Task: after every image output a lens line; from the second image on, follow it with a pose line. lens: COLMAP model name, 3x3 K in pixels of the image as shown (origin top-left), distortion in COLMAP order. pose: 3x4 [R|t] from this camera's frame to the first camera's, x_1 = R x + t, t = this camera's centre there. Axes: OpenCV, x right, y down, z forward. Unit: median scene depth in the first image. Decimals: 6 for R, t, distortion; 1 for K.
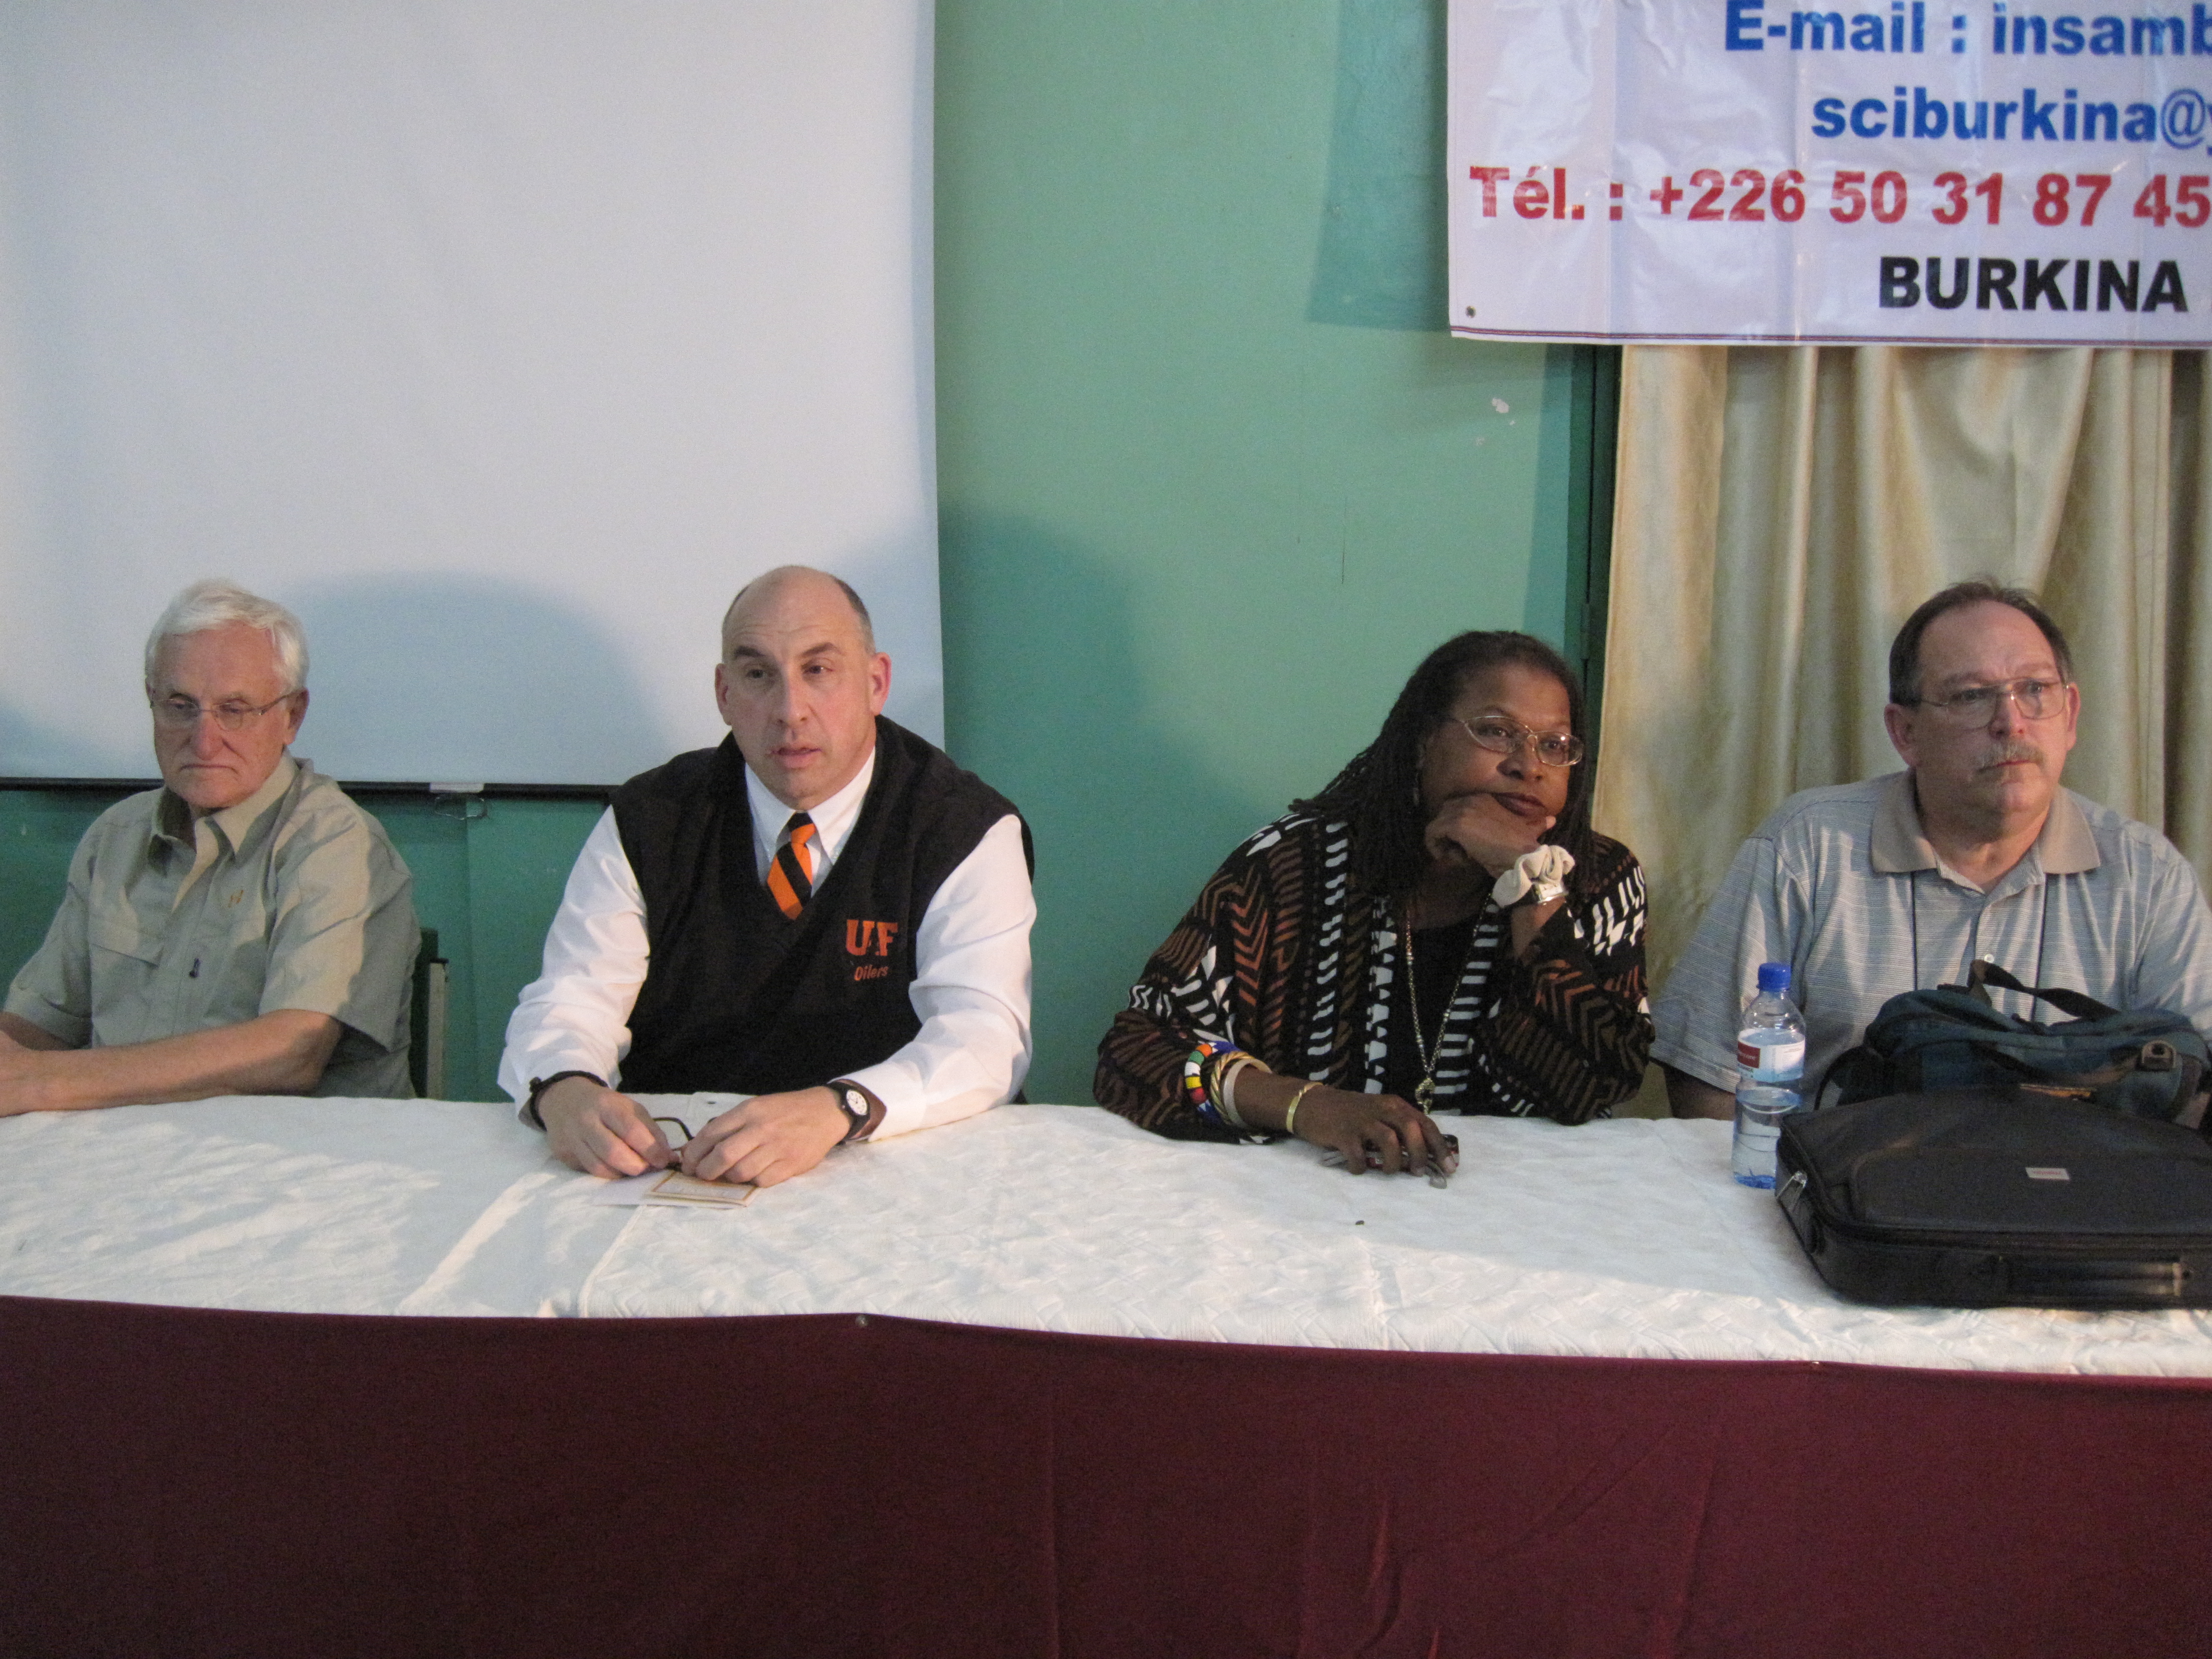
lens RADIAL K [[2363.5, 0, 1106.0], [0, 2363.5, 829.5], [0, 0, 1]] dist [-0.145616, 0.102709]
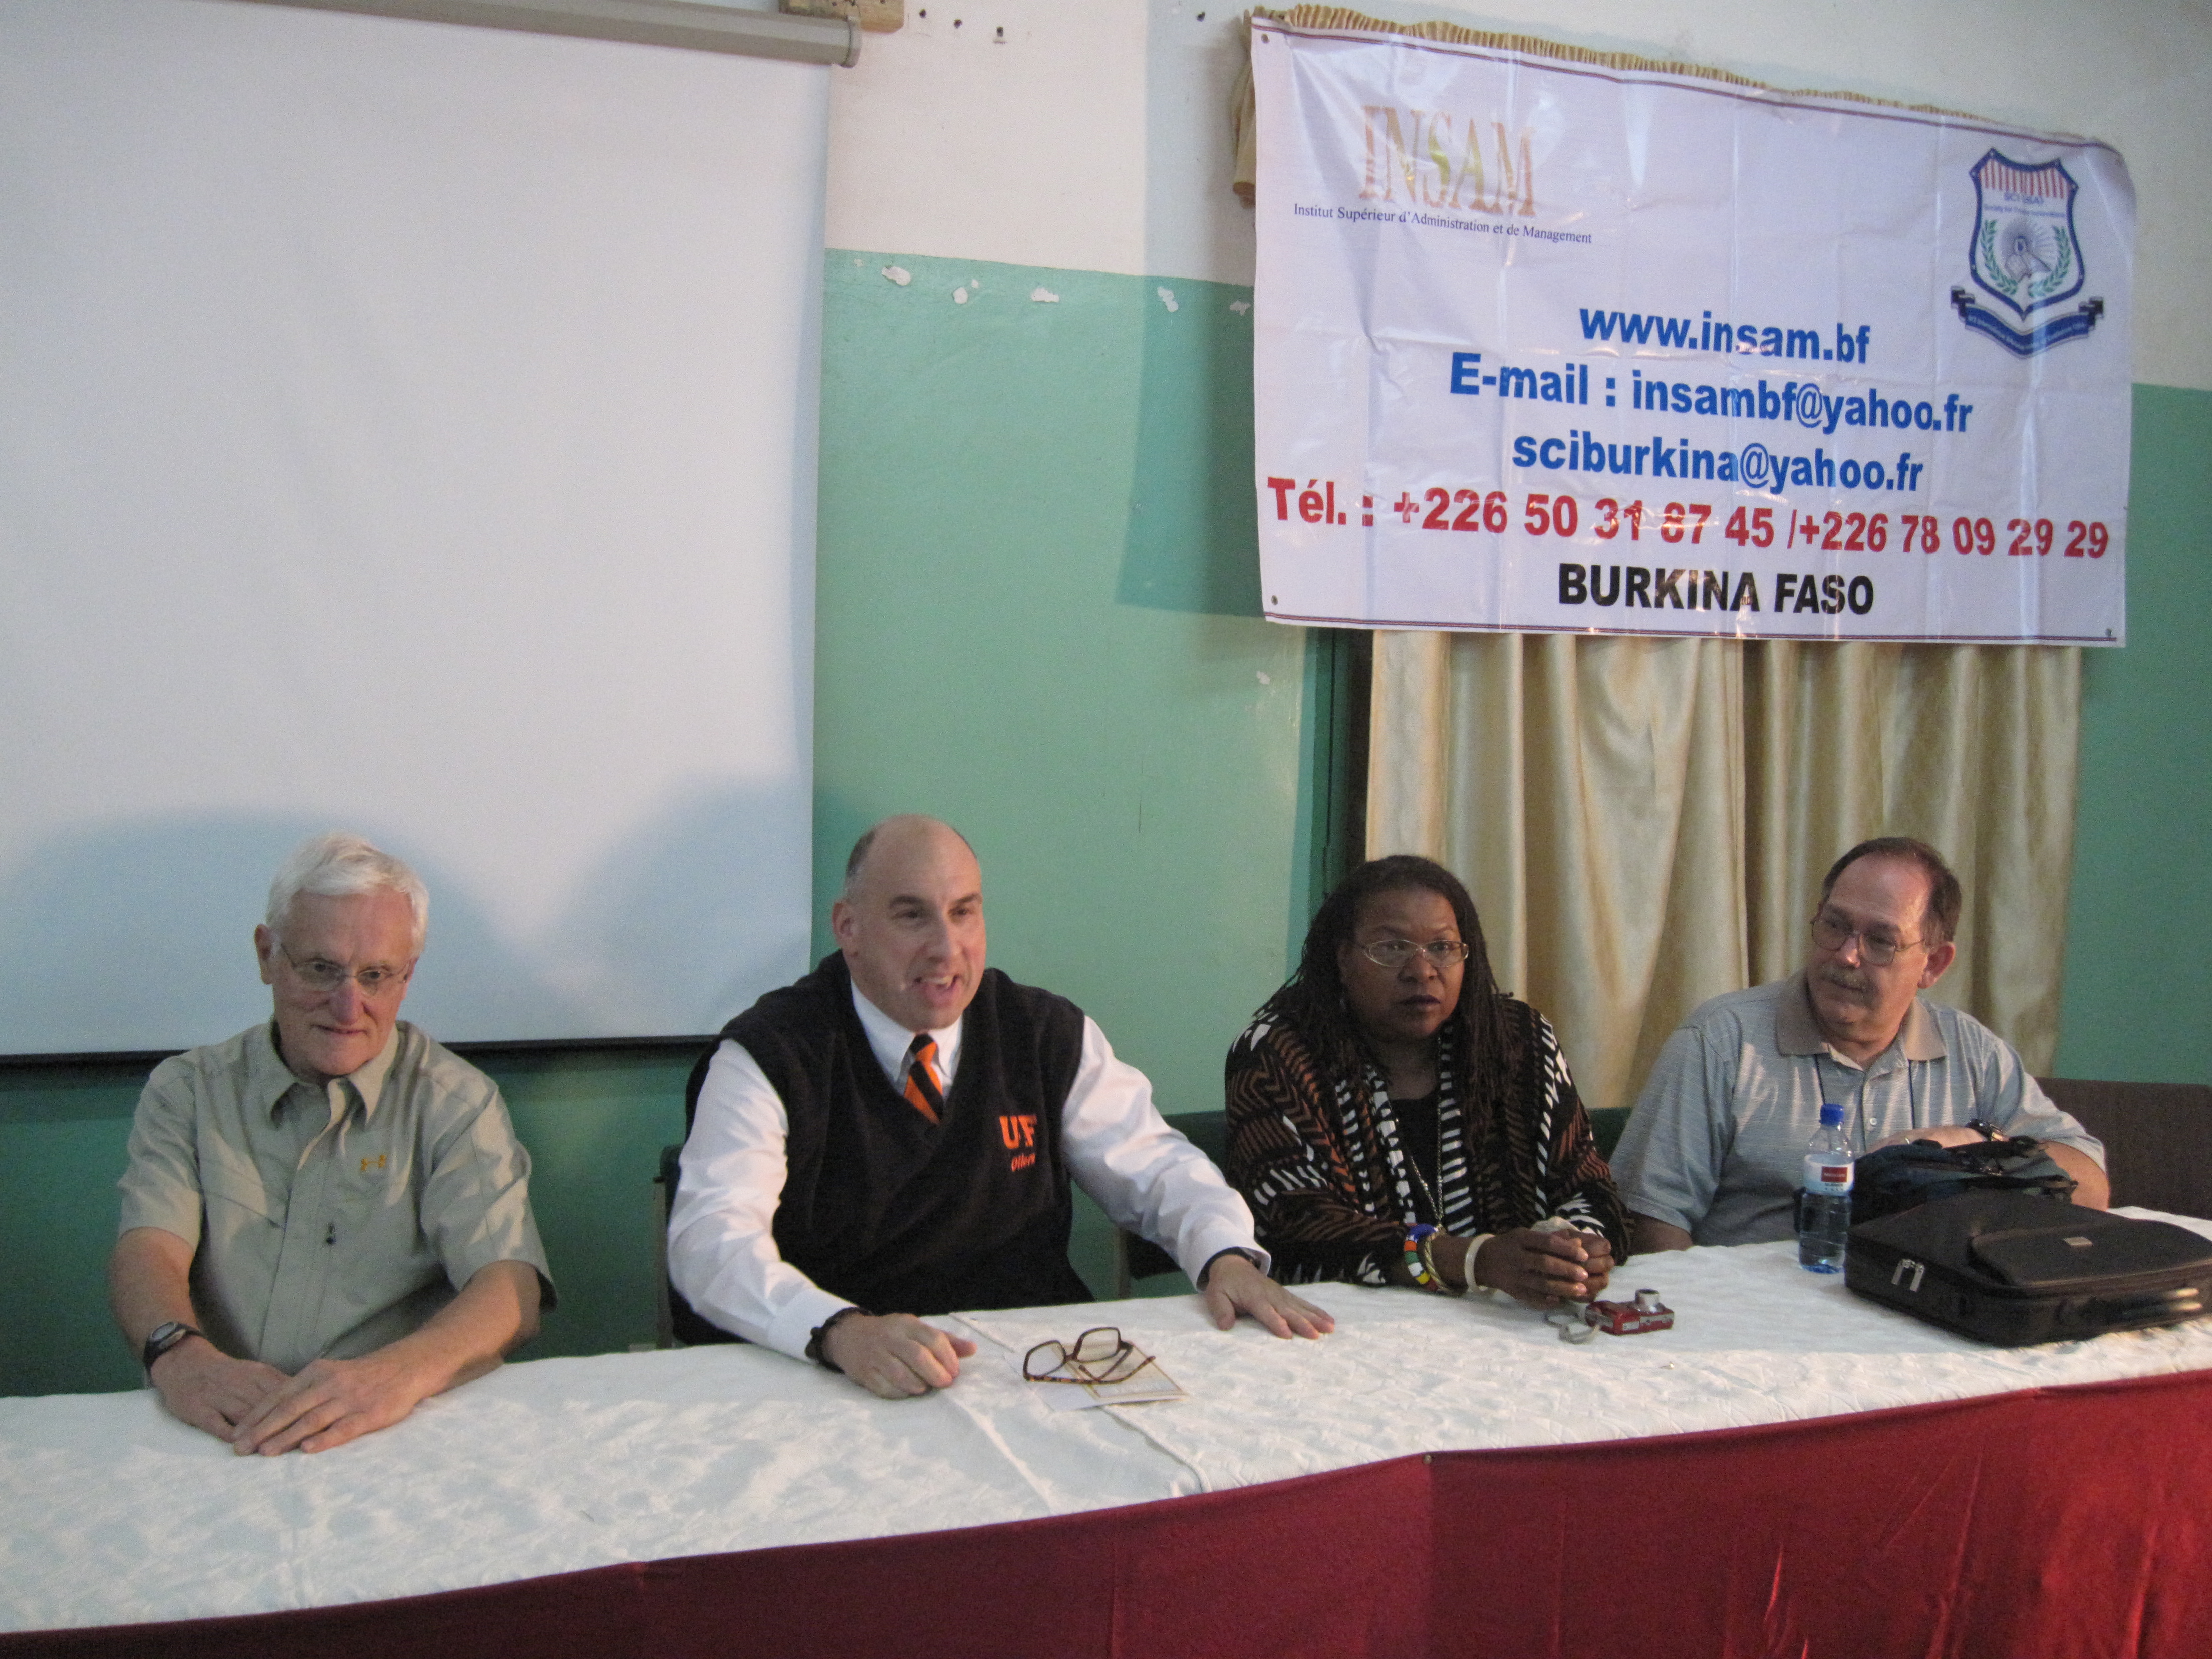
lens RADIAL K [[2359.5, 0, 1106.0], [0, 2359.5, 829.5], [0, 0, 1]] dist [-0.152911, 0.109144]
pose [[0.896454, -0.011676, 0.442983, -0.453717], [0.055927, 0.994640, -0.086964, -0.008187], [-0.439593, 0.102734, 0.892303, -0.008051]]
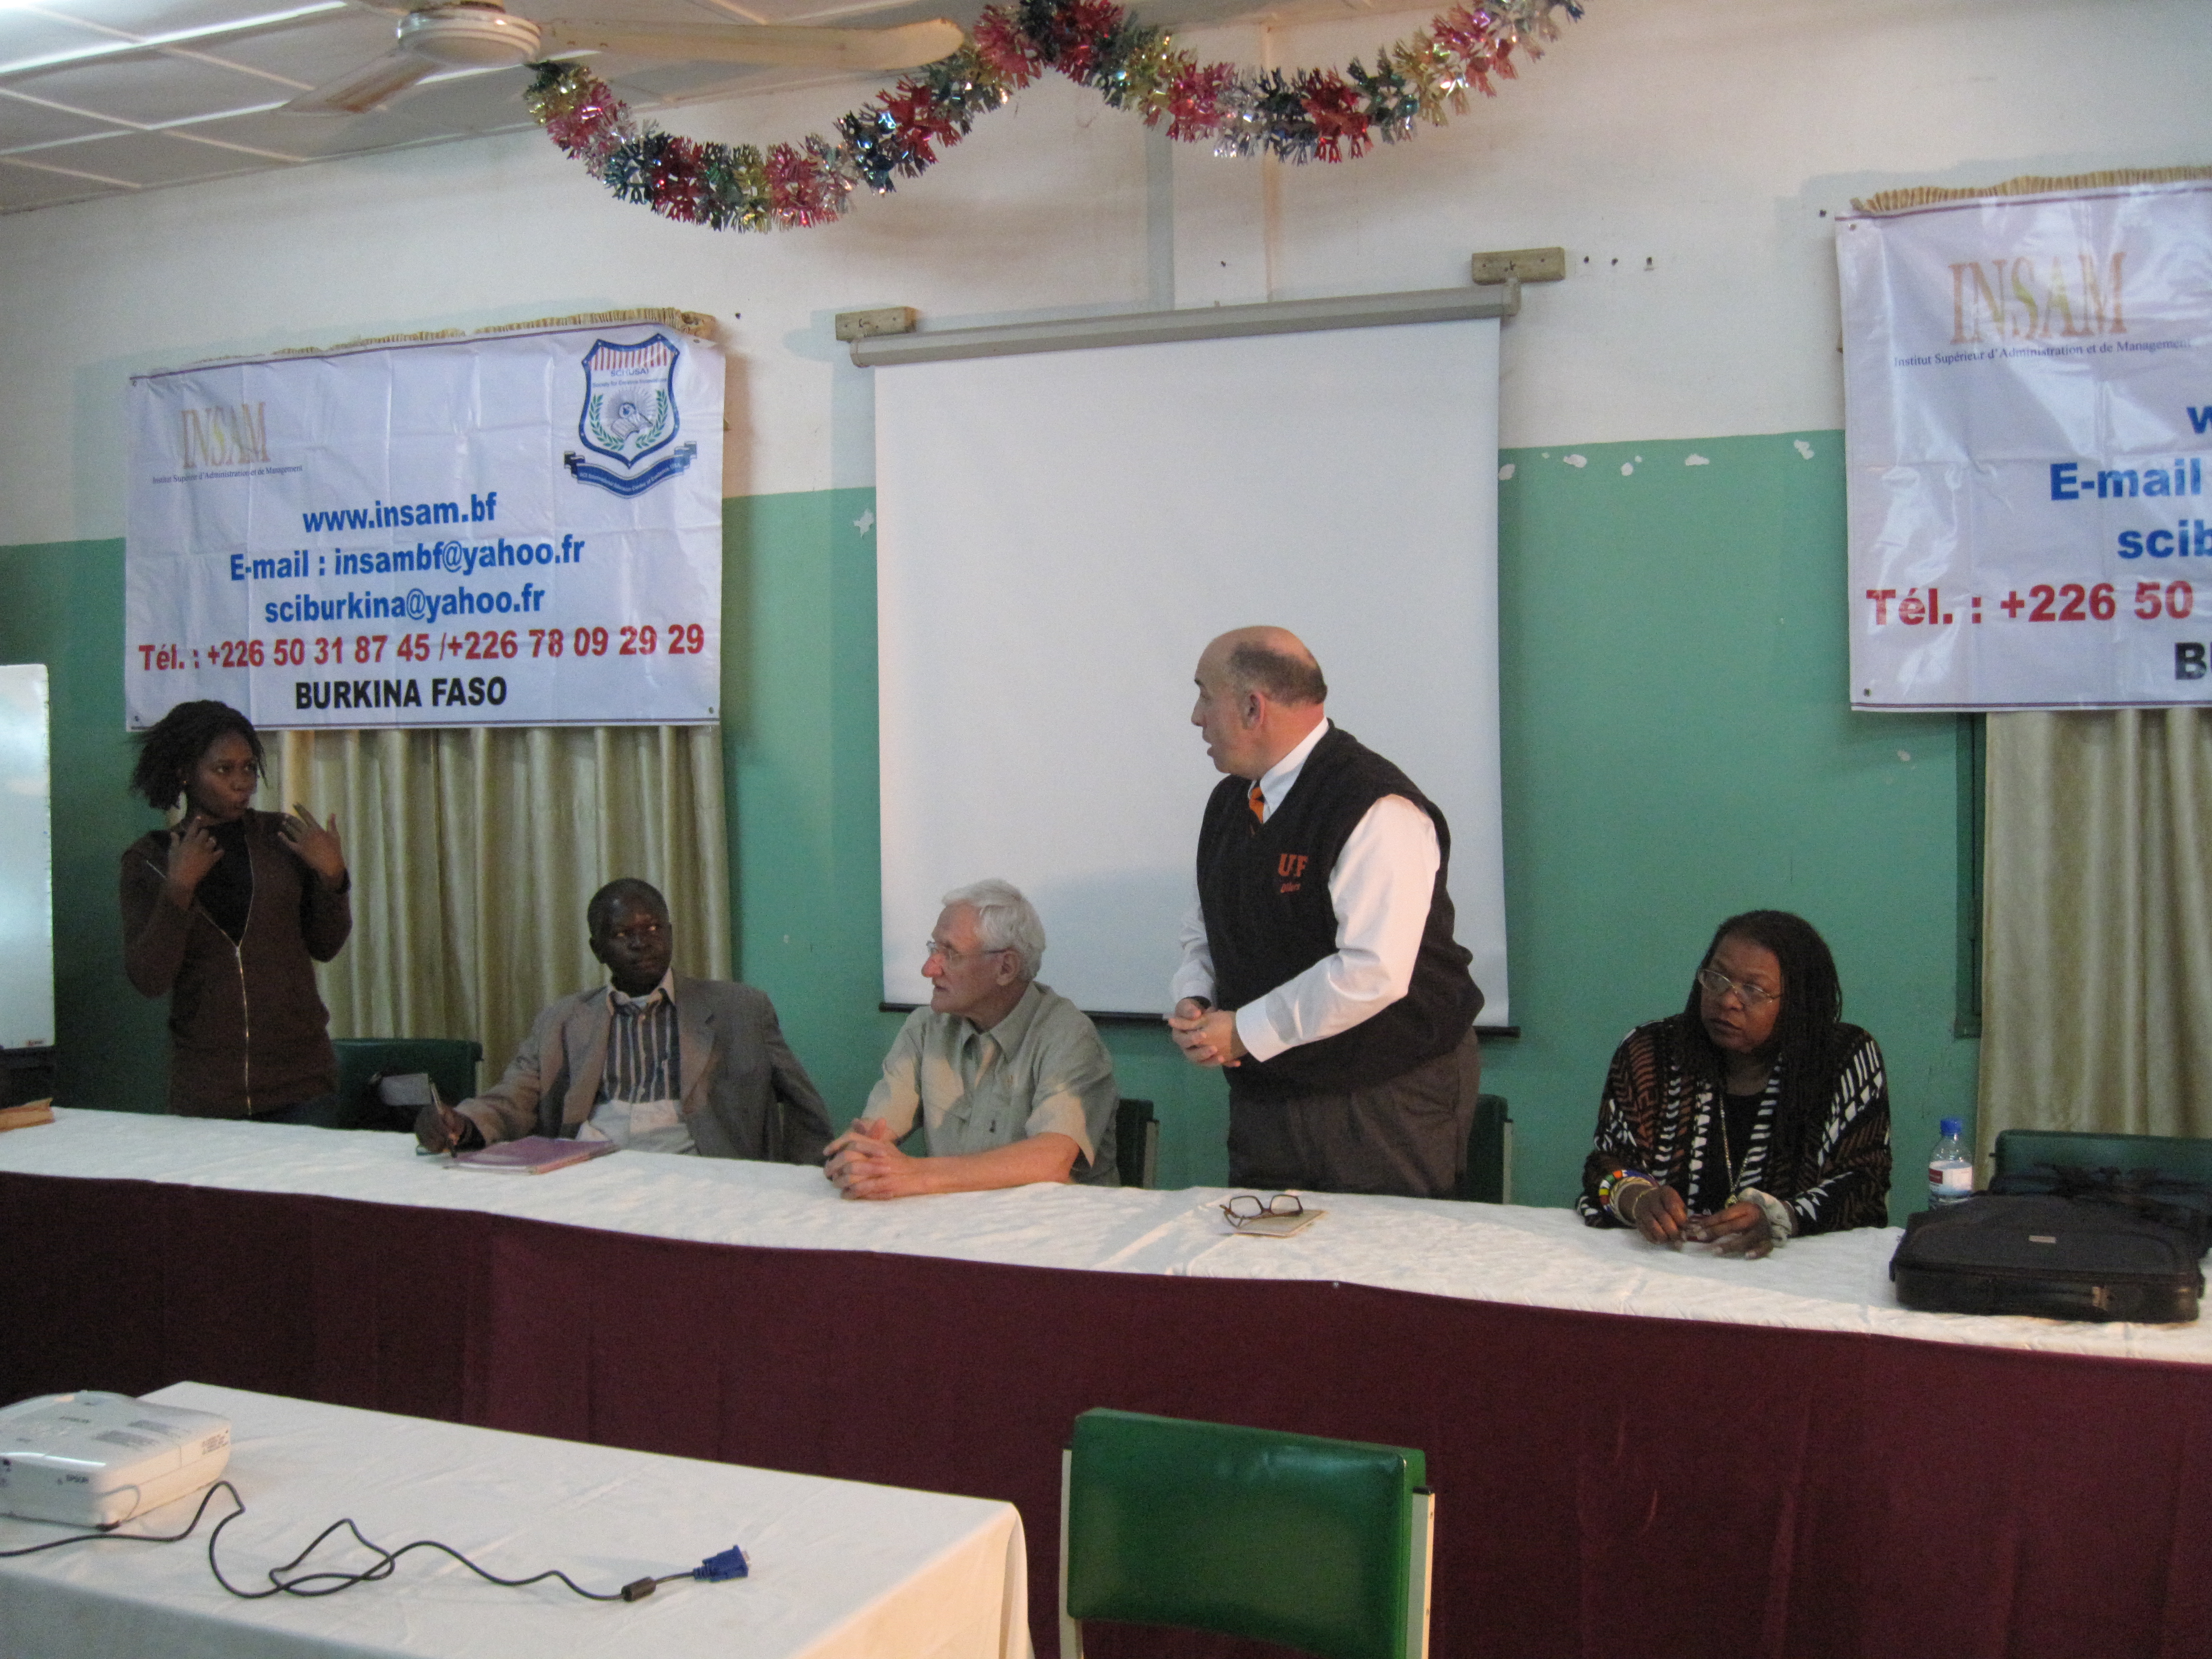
lens RADIAL K [[2359.5, 0, 1106.0], [0, 2359.5, 829.5], [0, 0, 1]] dist [-0.152911, 0.109144]
pose [[0.941237, -0.003288, -0.337731, 0.200449], [-0.040299, 0.991716, -0.121965, 0.052330], [0.335334, 0.128408, 0.933307, -0.465212]]
